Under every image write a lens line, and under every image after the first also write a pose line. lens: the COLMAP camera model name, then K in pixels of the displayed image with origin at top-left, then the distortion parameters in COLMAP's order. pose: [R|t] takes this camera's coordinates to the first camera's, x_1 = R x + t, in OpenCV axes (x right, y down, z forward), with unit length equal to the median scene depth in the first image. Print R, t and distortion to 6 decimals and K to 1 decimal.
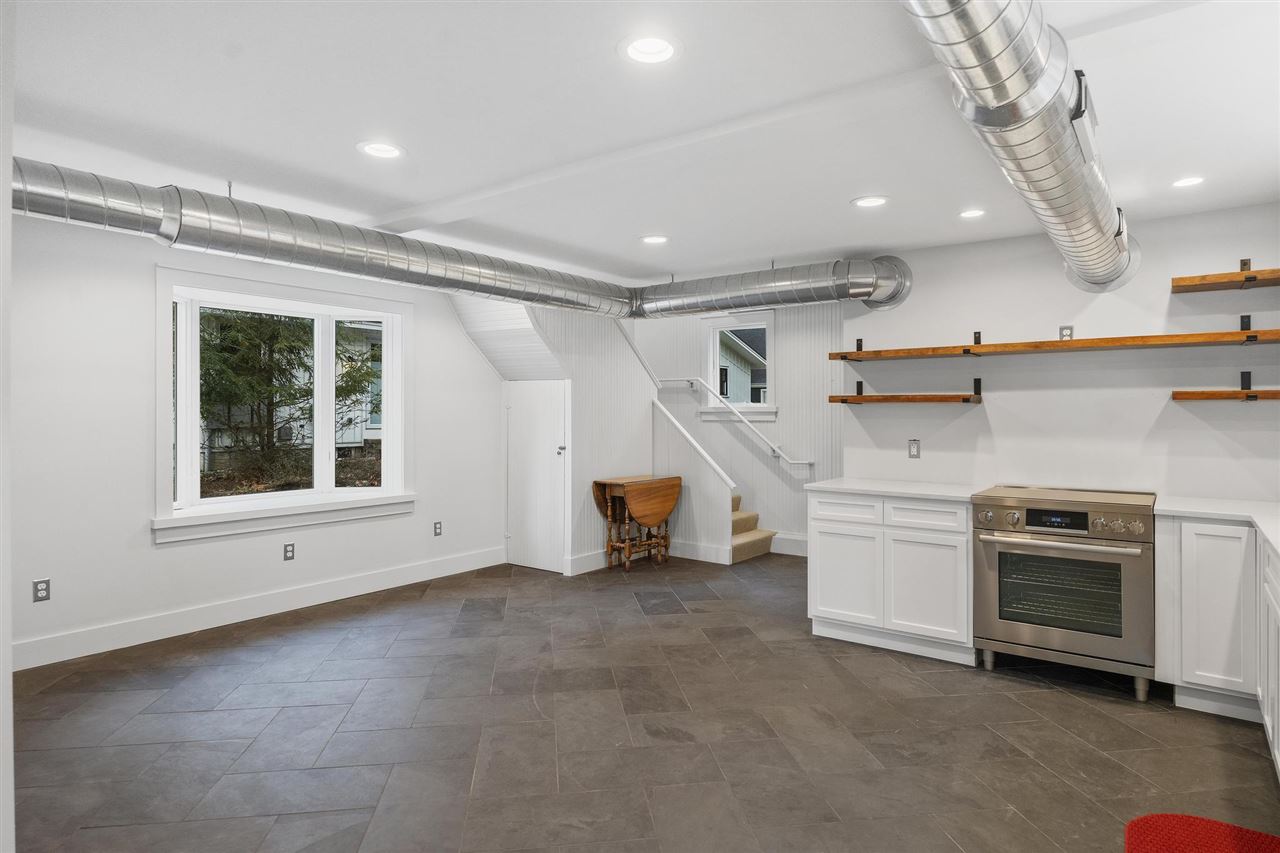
lens RADIAL K [[714.6, 0, 640.1], [0, 714.6, 405.6], [0, 0, 1]] dist [0.000847, 0.000251]
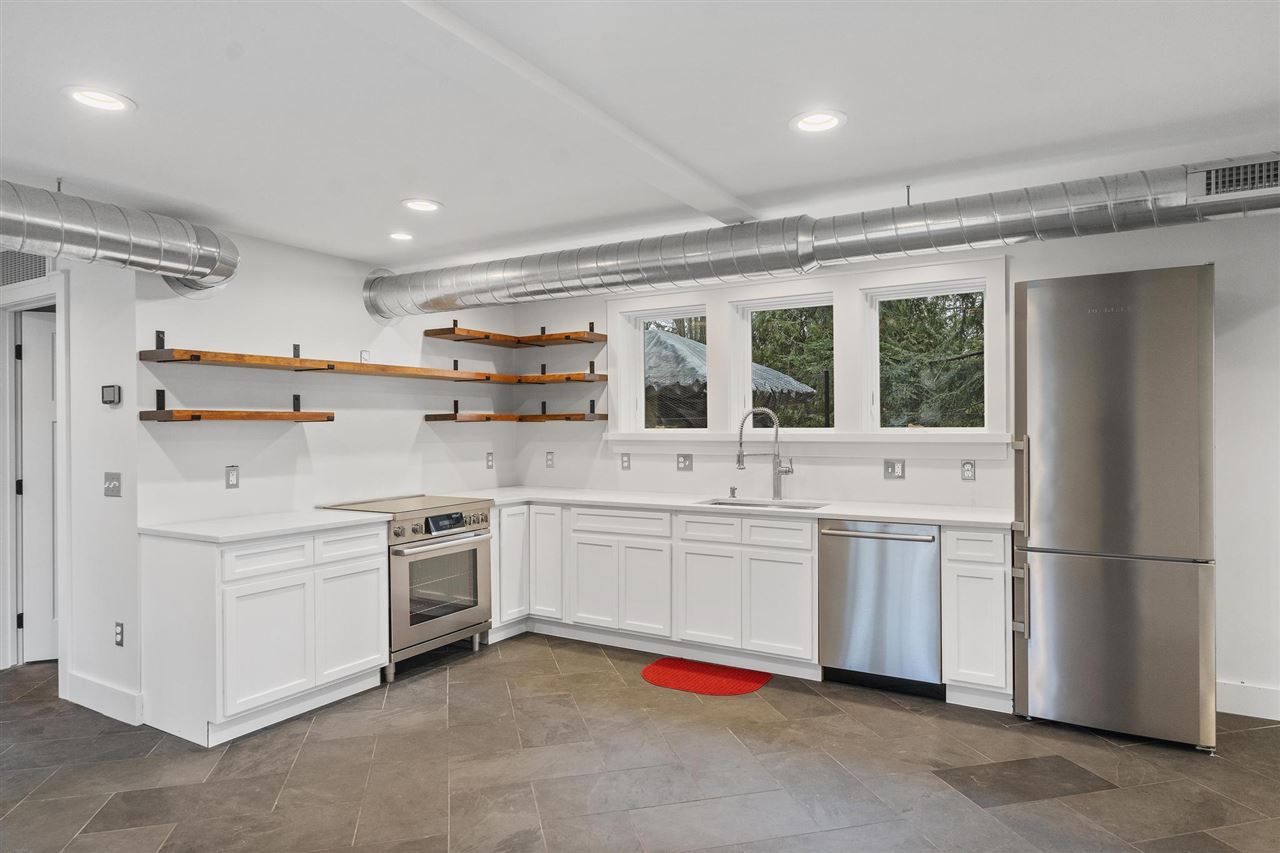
lens RADIAL K [[757.3, 0, 640.0], [0, 757.3, 426.5], [0, 0, 1]] dist [-0.000867, -0.000514]
pose [[-0.105724, -0.000741, 0.994395, -0.631536], [-0.003621, 0.999993, 0.000360, 0.000876], [-0.994389, -0.003562, -0.105726, 0.759923]]
